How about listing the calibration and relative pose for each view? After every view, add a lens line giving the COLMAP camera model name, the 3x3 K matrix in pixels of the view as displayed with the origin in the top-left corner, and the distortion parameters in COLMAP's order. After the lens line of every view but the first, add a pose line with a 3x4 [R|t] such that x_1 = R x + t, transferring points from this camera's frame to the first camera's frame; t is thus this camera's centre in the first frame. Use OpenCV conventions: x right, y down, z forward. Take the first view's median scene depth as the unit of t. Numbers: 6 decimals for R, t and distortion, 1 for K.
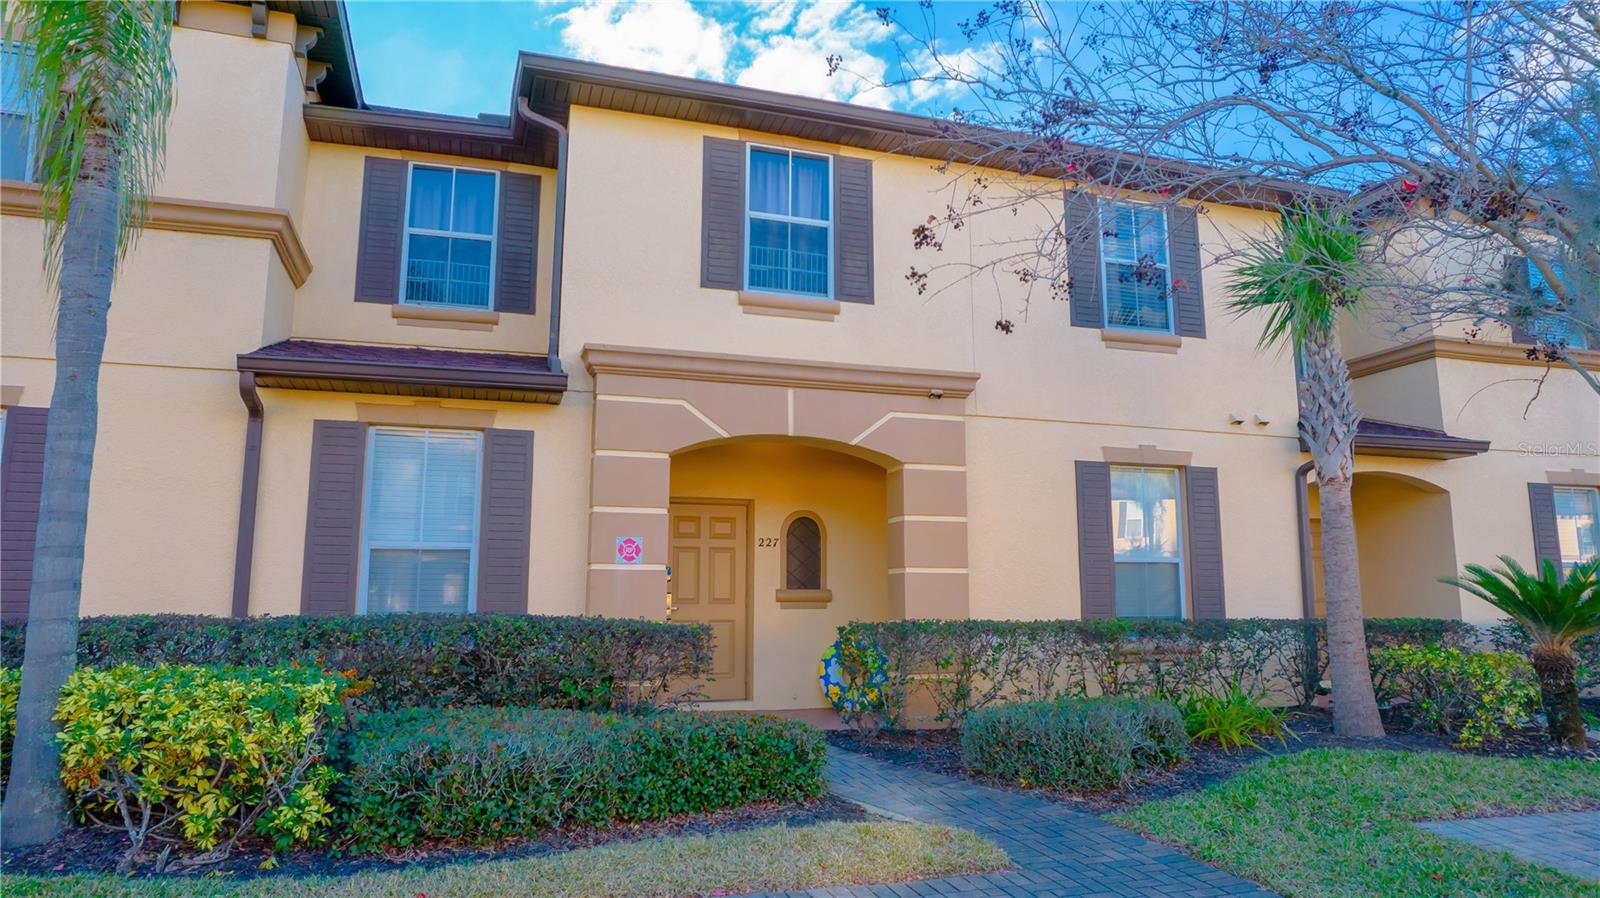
lens RADIAL K [[999.6, 0, 808.7], [0, 999.6, 454.4], [0, 0, 1]] dist [-0.092105, 0.053111]
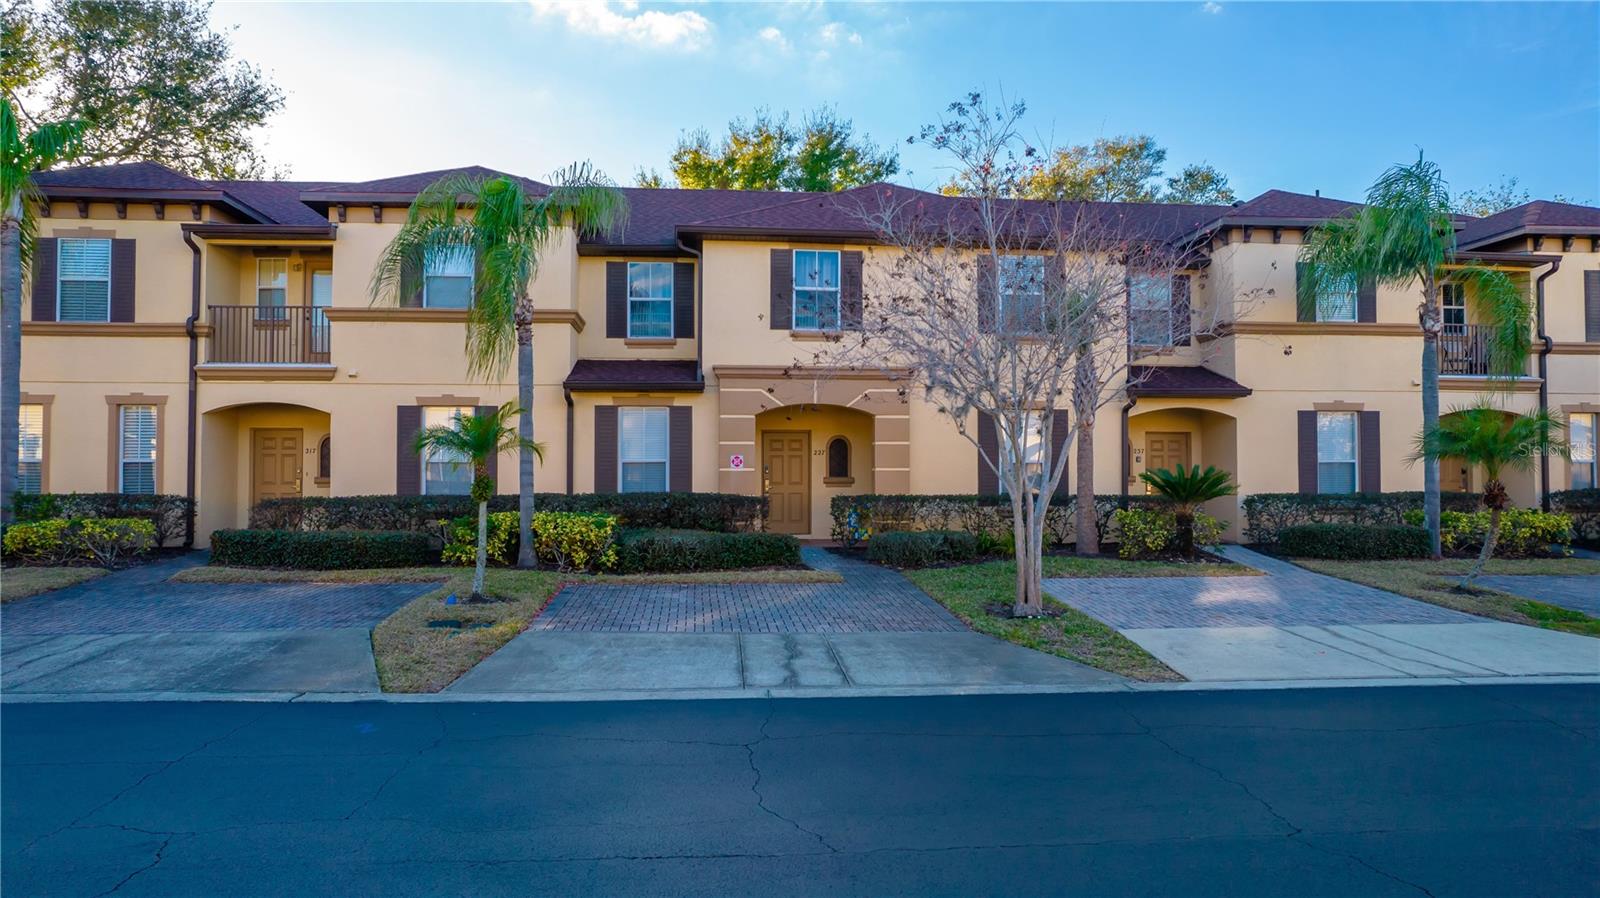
lens RADIAL K [[999.6, 0, 808.7], [0, 999.6, 454.4], [0, 0, 1]] dist [-0.092105, 0.053111]
pose [[0.976385, -0.004990, -0.215978, 0.422983], [0.033608, 0.991070, 0.129039, -0.186417], [0.213406, -0.133251, 0.967834, -1.016856]]
